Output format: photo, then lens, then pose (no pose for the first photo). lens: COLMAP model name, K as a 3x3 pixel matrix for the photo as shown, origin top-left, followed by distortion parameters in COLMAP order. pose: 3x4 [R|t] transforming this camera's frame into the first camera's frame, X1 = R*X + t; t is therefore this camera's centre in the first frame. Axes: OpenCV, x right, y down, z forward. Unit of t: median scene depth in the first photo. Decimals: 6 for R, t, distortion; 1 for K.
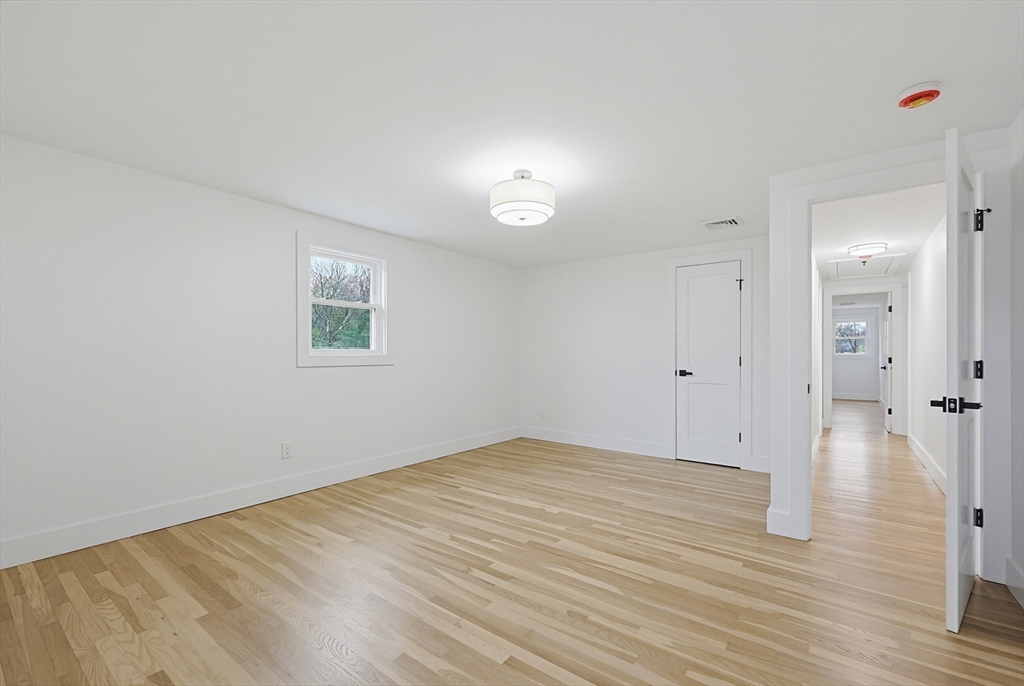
lens RADIAL K [[433.4, 0, 529.4], [0, 433.4, 353.5], [0, 0, 1]] dist [0.001035, 0.000166]
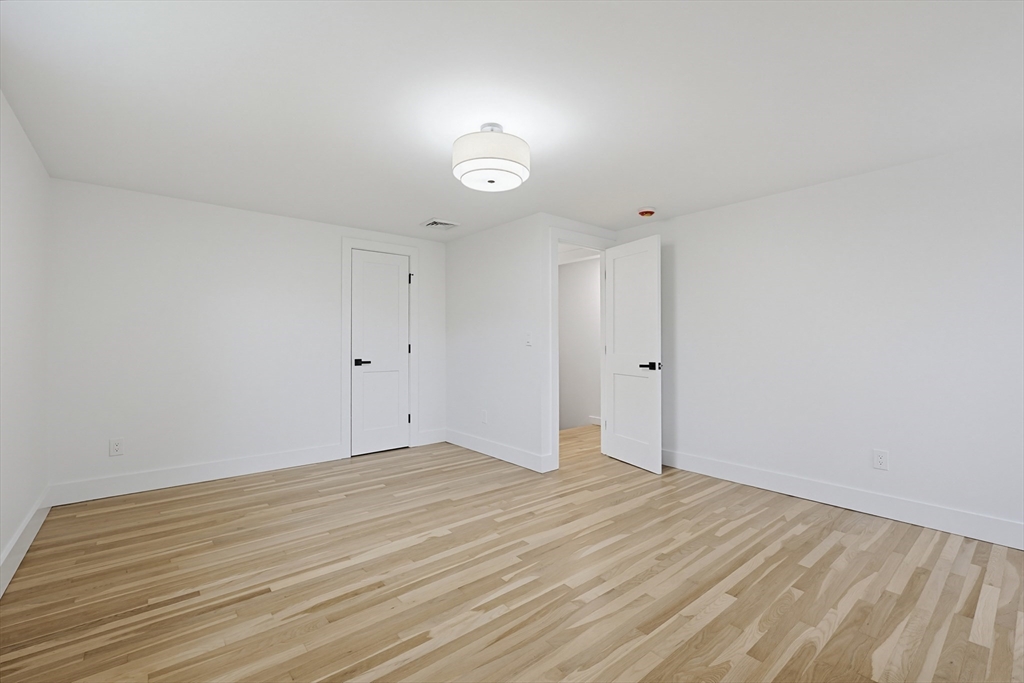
lens RADIAL K [[436.7, 0, 510.8], [0, 436.7, 336.9], [0, 0, 1]] dist [-0.000582, -0.000134]
pose [[0.253046, 0.009206, 0.967410, -0.679201], [-0.000660, 0.999956, -0.009343, -0.002088], [-0.967454, 0.001726, 0.253041, 0.626123]]
